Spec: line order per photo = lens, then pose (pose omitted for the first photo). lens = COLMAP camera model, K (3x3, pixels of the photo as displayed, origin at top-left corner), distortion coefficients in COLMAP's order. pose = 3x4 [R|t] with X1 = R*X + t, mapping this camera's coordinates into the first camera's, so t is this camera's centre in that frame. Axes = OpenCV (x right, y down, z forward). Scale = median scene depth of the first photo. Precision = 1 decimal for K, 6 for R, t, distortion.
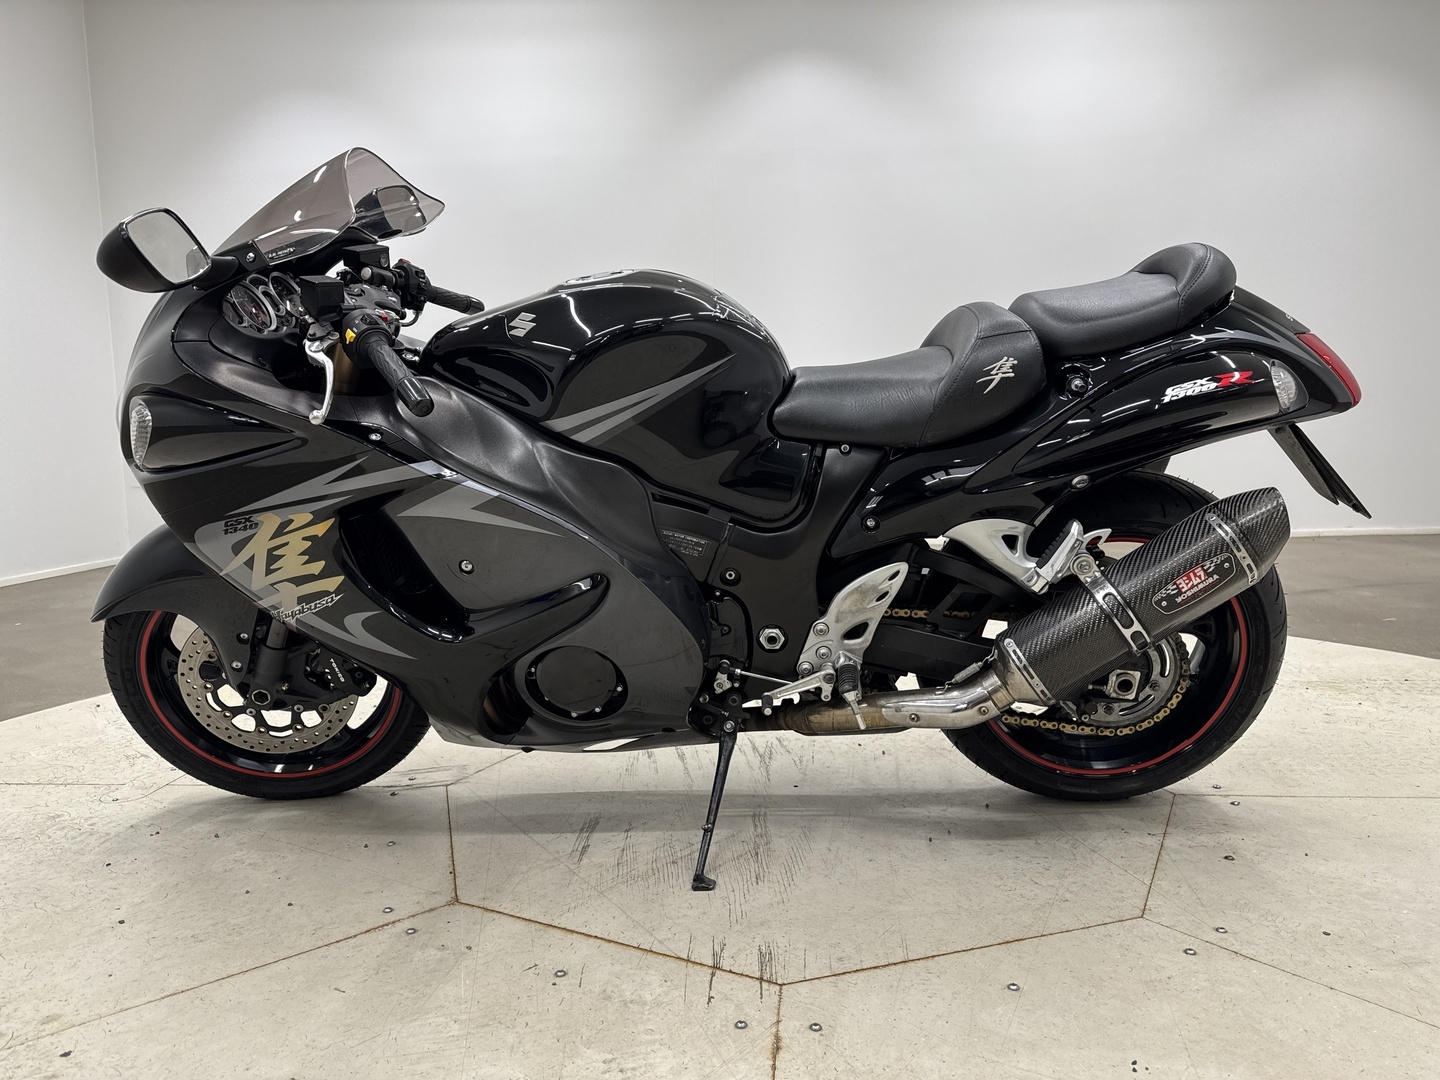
lens RADIAL K [[1064.9, 0, 720.0], [0, 1064.9, 540.0], [0, 0, 1]] dist [0.003129, -0.038849]
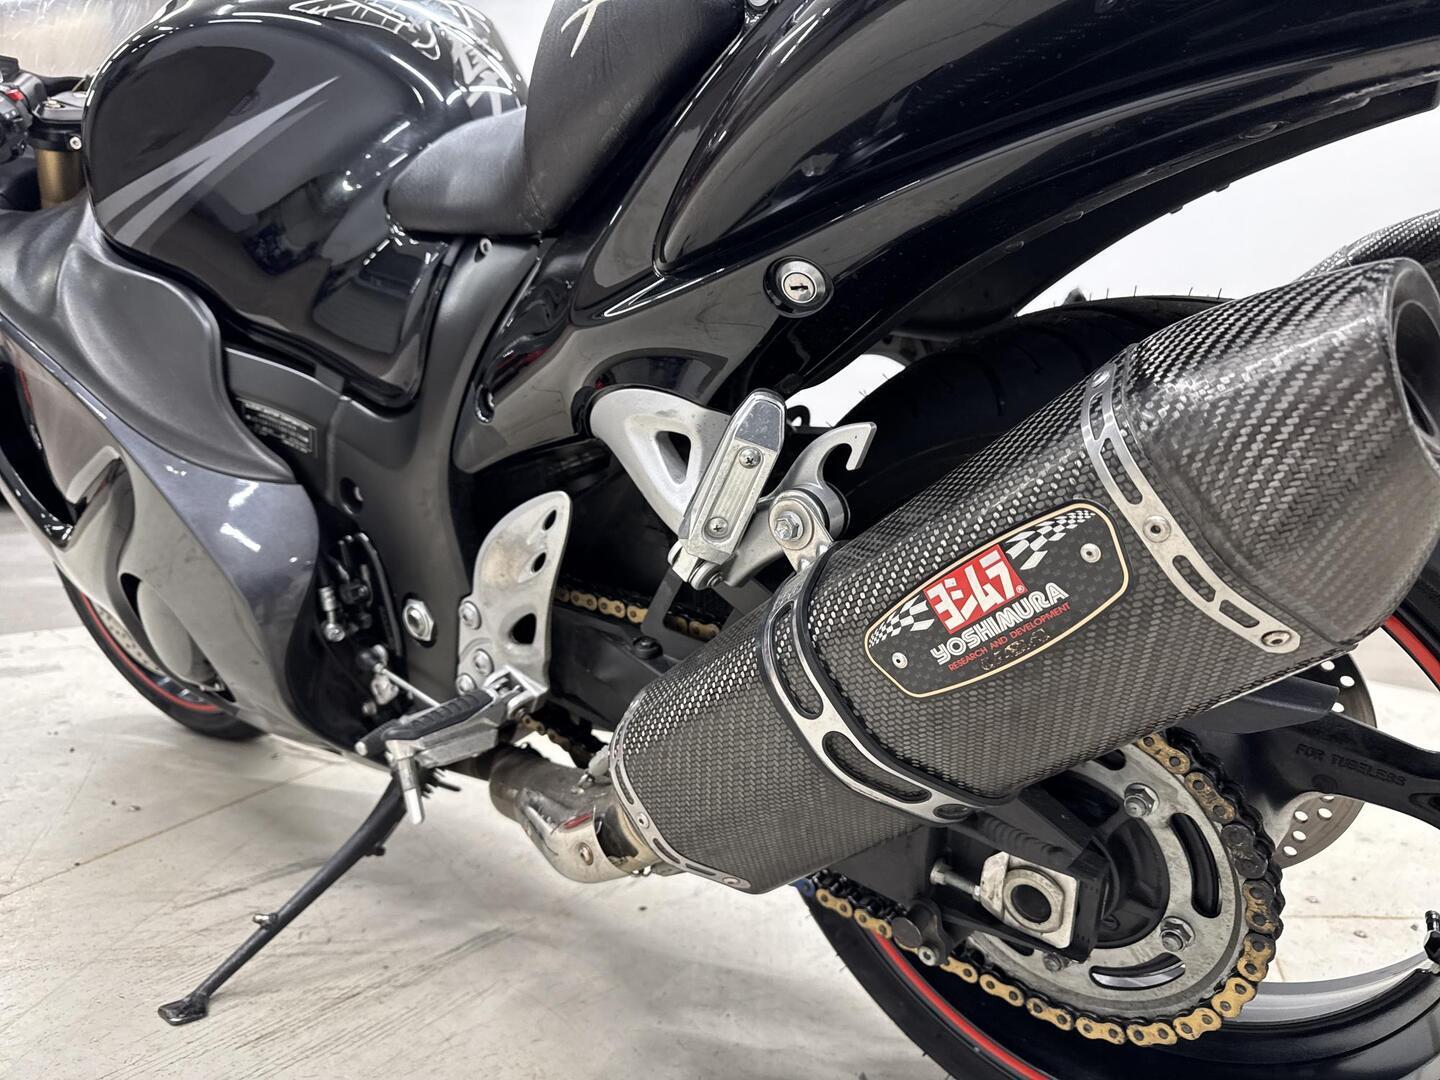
lens RADIAL K [[1115.3, 0, 720.1], [0, 1115.3, 588.5], [0, 0, 1]] dist [0.007265, 0.001841]
pose [[0.781477, 0.129489, -0.610349, 0.542645], [-0.110896, 0.991478, 0.068360, 0.022642], [0.614000, 0.014264, 0.789177, 0.687205]]
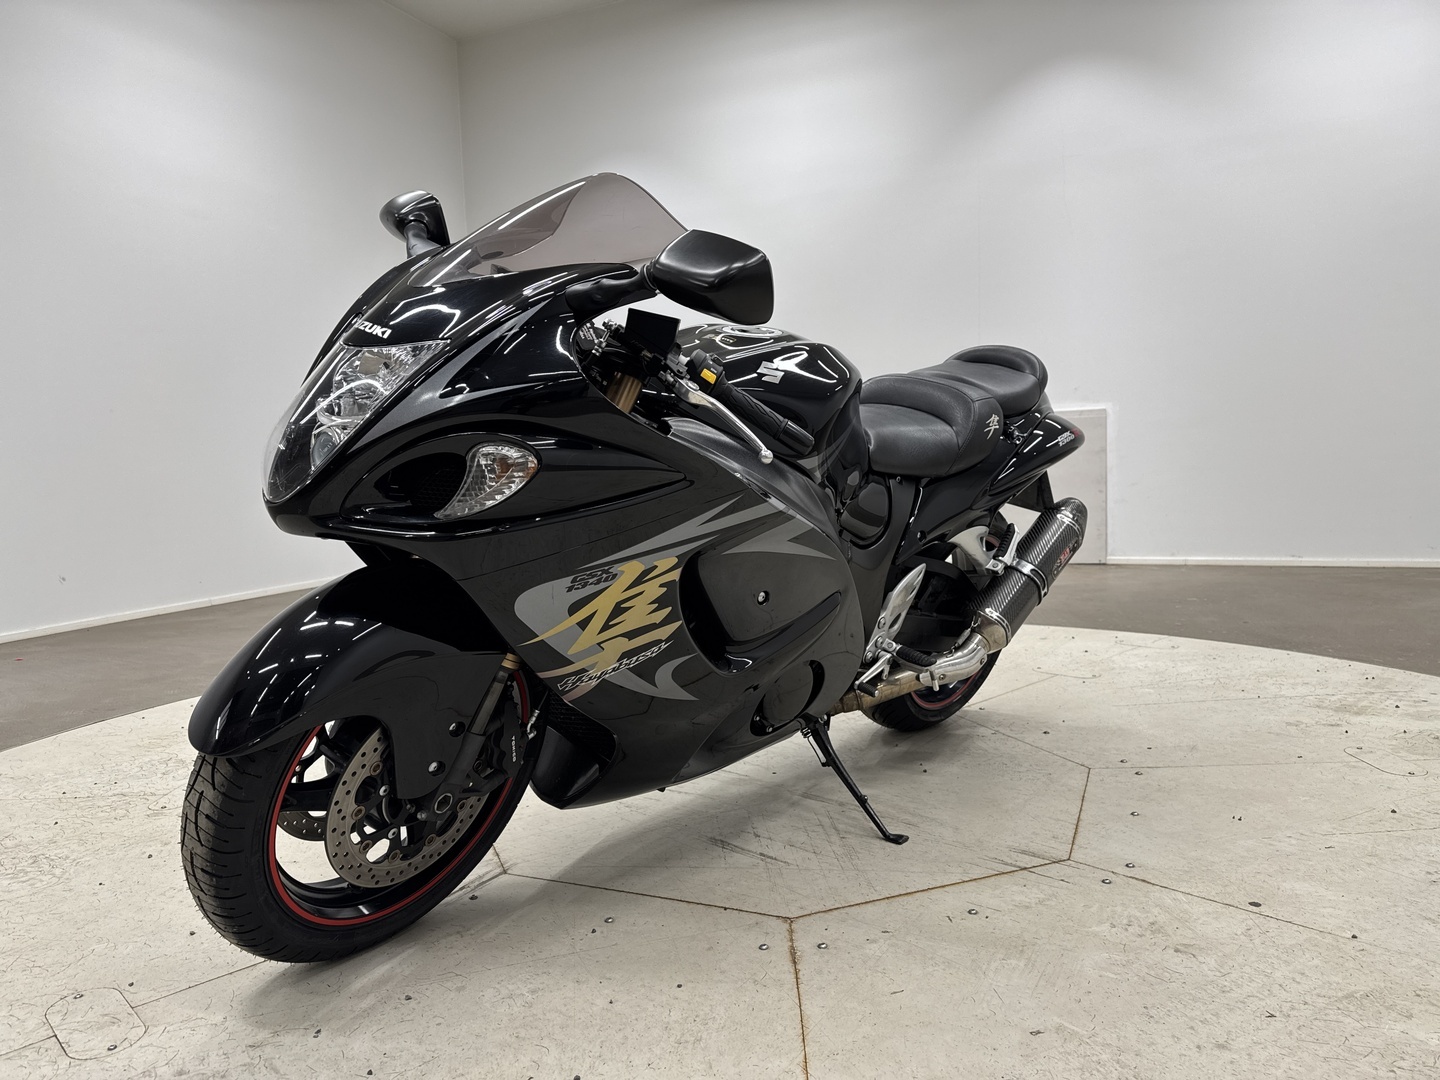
lens RADIAL K [[1064.9, 0, 720.0], [0, 1064.9, 540.0], [0, 0, 1]] dist [0.003129, -0.038849]
pose [[0.634023, -0.063896, 0.770670, -1.070528], [0.110090, 0.993888, -0.008167, -0.027293], [-0.765438, 0.090022, 0.637182, 0.347424]]
